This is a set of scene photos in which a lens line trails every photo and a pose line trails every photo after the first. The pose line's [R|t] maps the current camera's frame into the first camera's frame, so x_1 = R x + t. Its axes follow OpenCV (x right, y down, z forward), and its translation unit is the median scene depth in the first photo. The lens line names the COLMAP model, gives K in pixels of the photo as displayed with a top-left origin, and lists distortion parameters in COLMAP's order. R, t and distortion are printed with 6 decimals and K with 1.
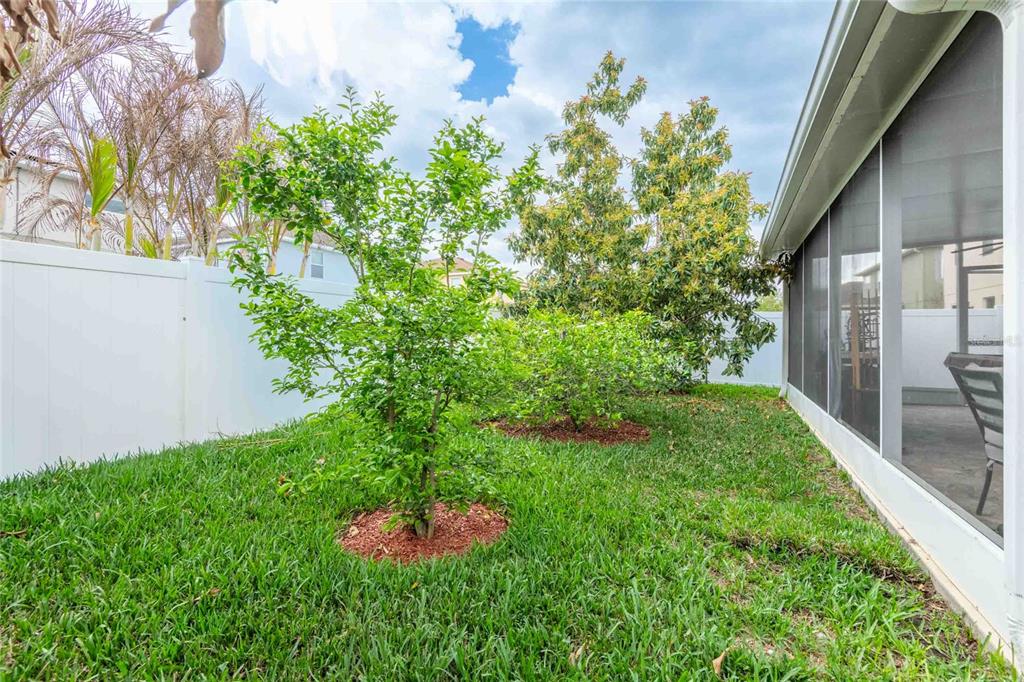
lens RADIAL K [[469.4, 0, 511.7], [0, 469.4, 339.3], [0, 0, 1]] dist [0.019711, -0.006501]
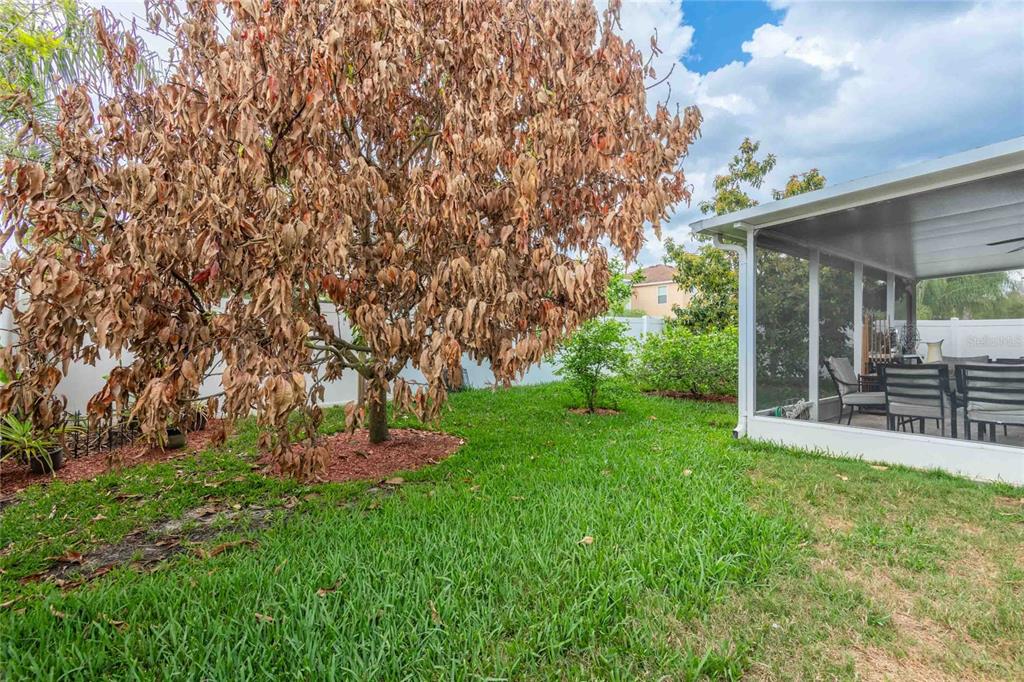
lens RADIAL K [[469.4, 0, 511.9], [0, 469.4, 341.4], [0, 0, 1]] dist [0.019711, -0.006501]
pose [[0.897756, 0.001821, -0.440489, 0.200670], [-0.002995, 0.999994, -0.001970, -0.003484], [0.440483, 0.003088, 0.897756, -0.560176]]
